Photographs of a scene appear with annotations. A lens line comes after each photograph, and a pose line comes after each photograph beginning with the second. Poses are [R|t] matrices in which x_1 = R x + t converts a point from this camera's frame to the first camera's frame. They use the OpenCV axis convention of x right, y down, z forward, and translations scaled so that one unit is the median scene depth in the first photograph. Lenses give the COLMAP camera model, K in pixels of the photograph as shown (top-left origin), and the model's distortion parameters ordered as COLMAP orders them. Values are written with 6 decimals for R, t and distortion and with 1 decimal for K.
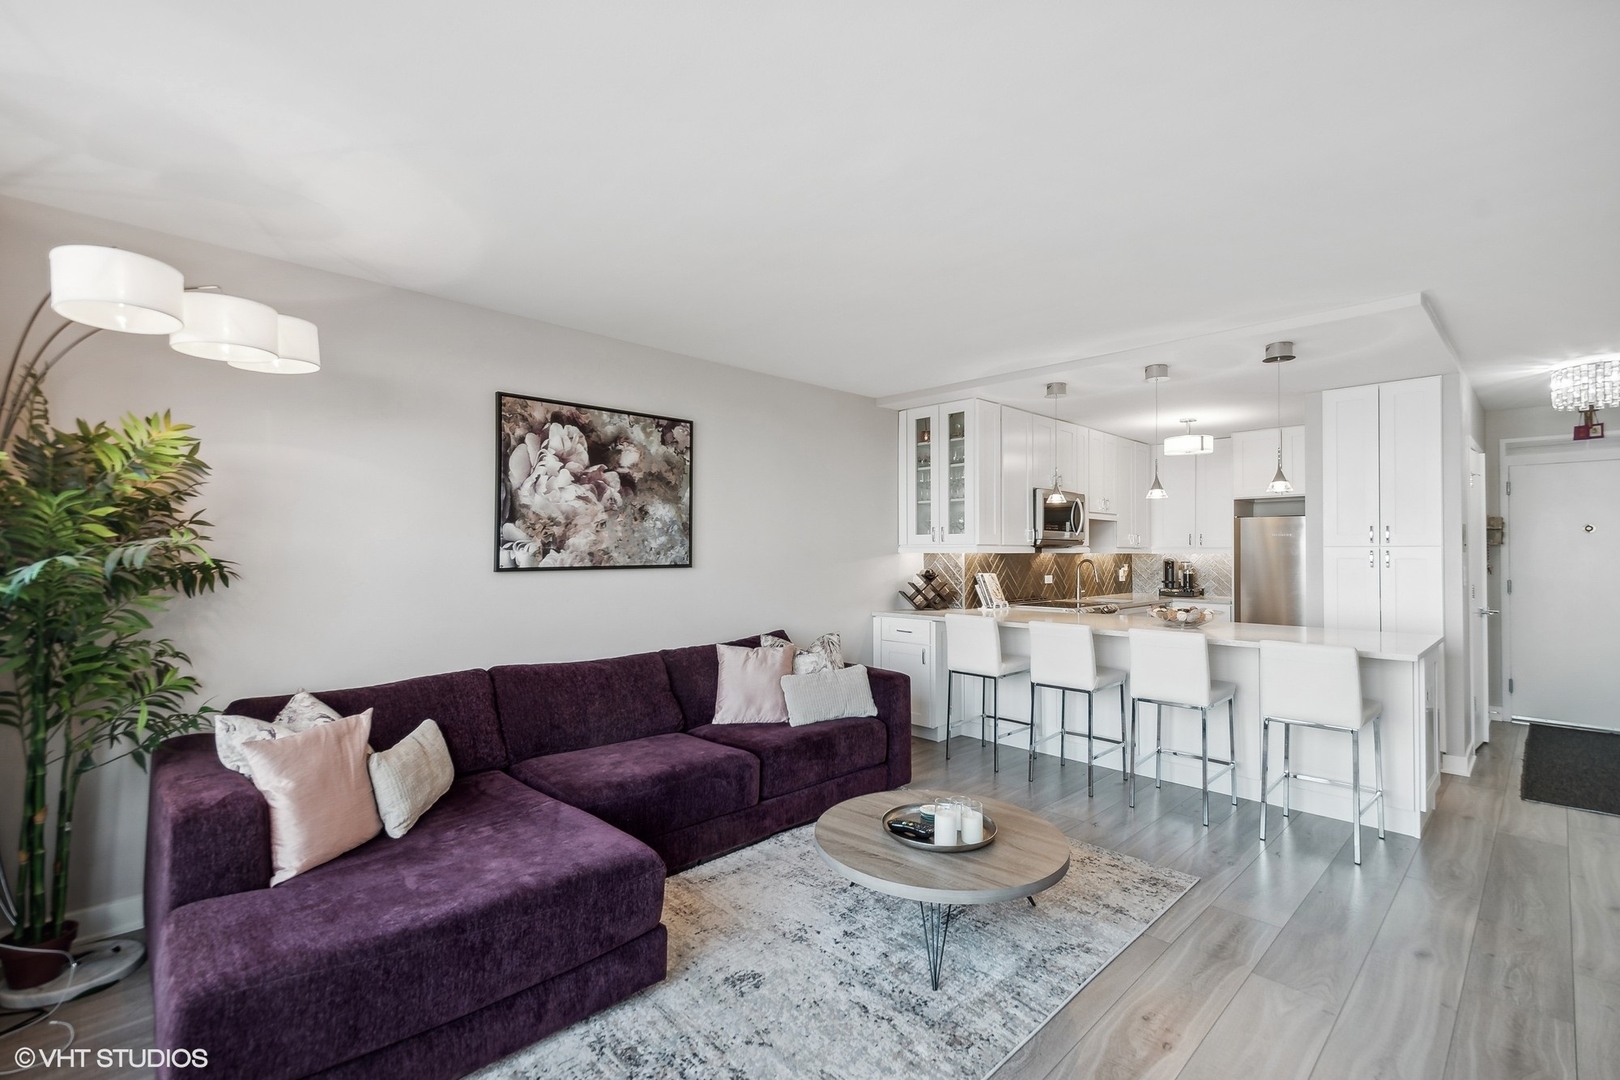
lens RADIAL K [[704.6, 0, 810.0], [0, 704.6, 540.0], [0, 0, 1]] dist [0.007513, -0.000294]
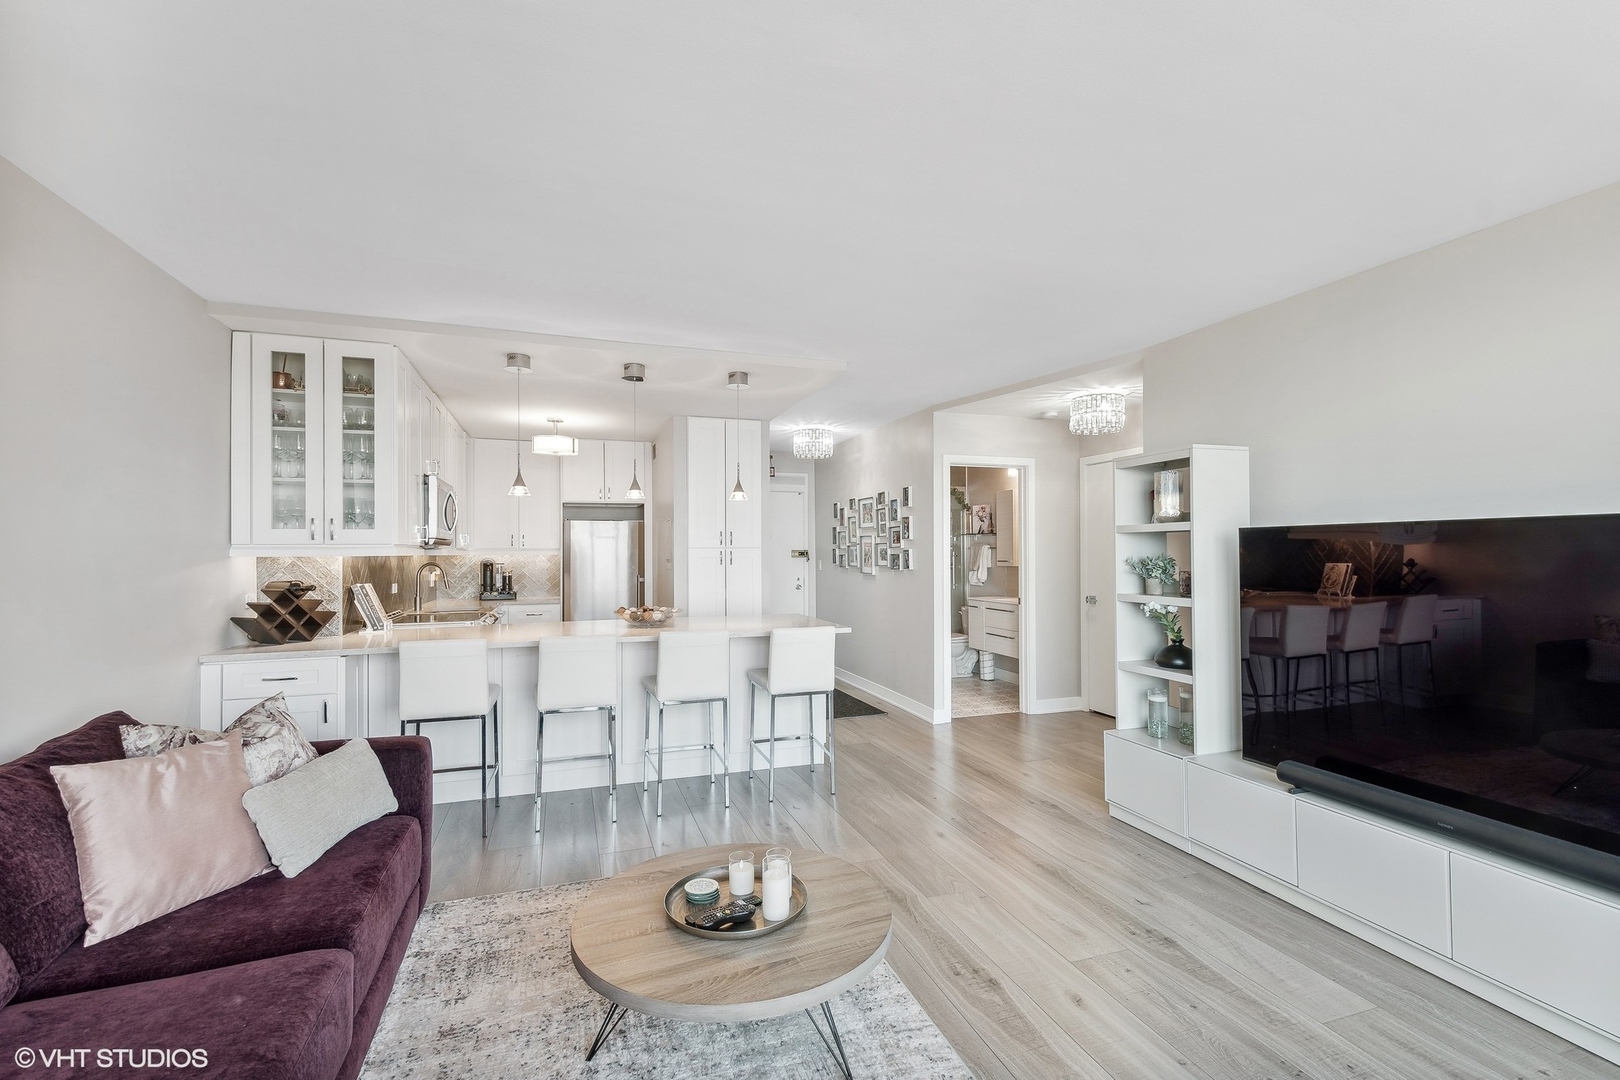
lens RADIAL K [[717.4, 0, 804.0], [0, 717.4, 546.9], [0, 0, 1]] dist [0.010130, -0.000025]
pose [[0.430589, 0.003597, 0.902541, -0.236693], [-0.010356, 0.999946, 0.000956, 0.003351], [-0.902489, -0.009759, 0.430603, 0.268803]]
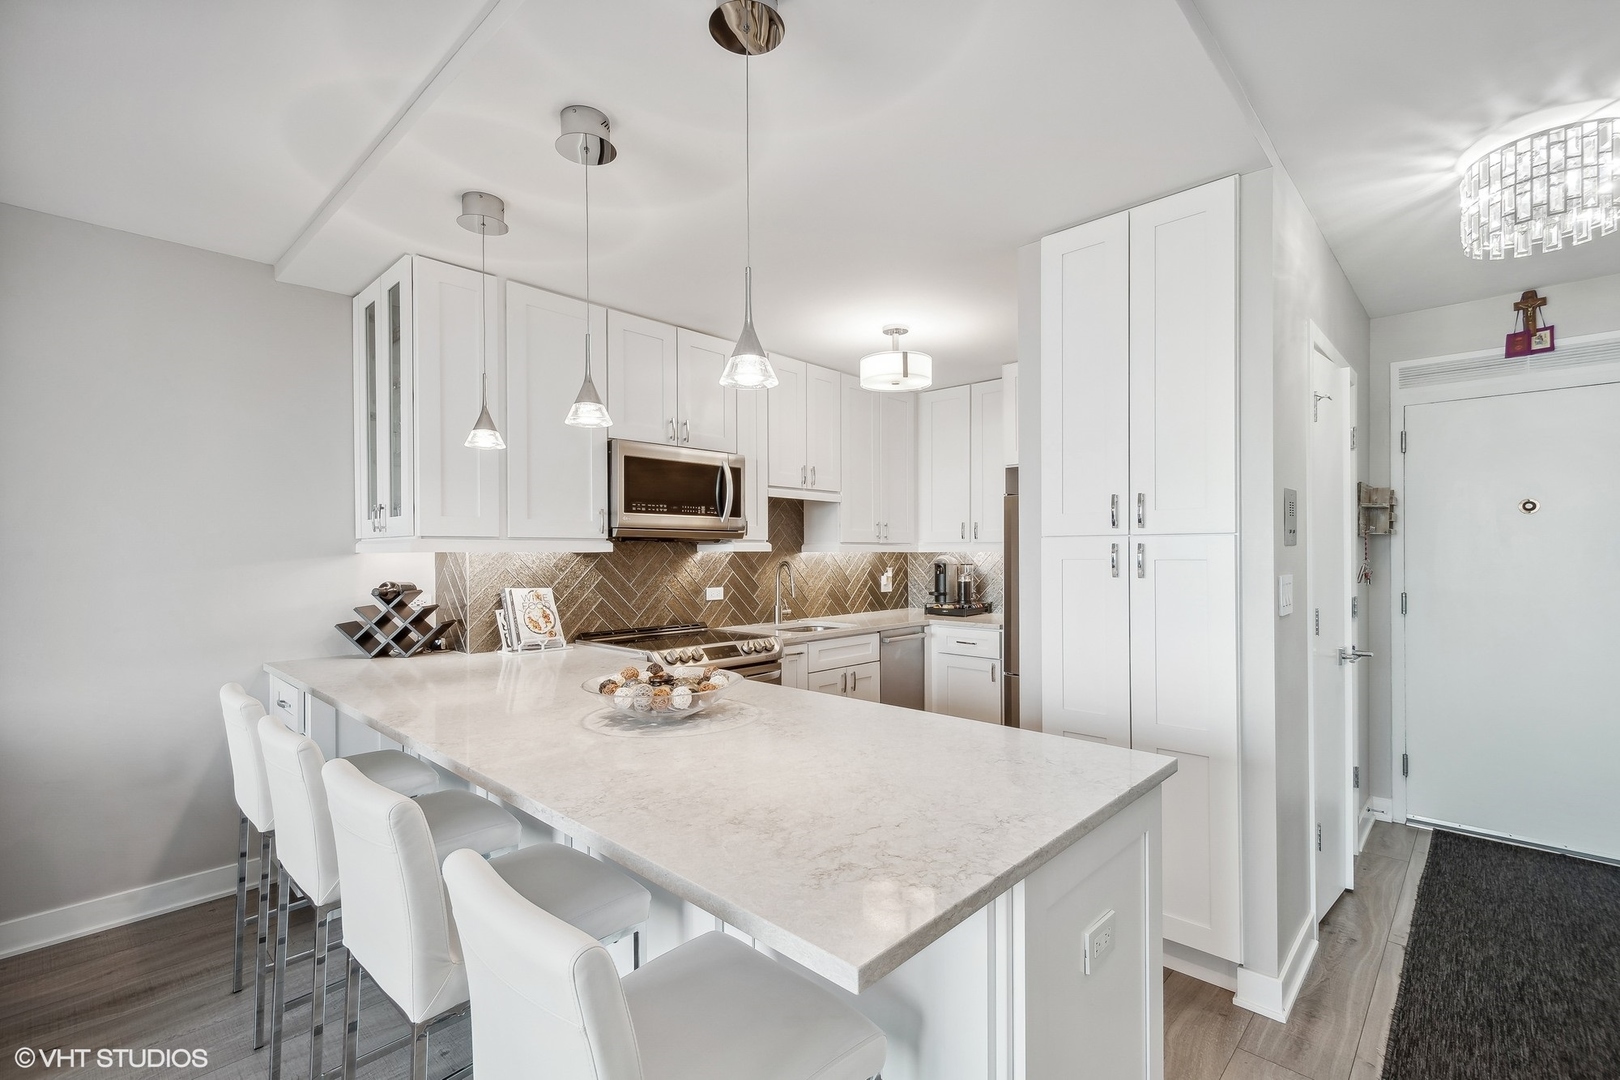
lens RADIAL K [[717.4, 0, 804.0], [0, 717.4, 546.9], [0, 0, 1]] dist [0.010130, -0.000025]
pose [[0.998892, -0.004717, 0.046815, 0.457009], [0.004235, 0.999937, 0.010388, 0.008657], [-0.046861, -0.010178, 0.998850, 0.418141]]
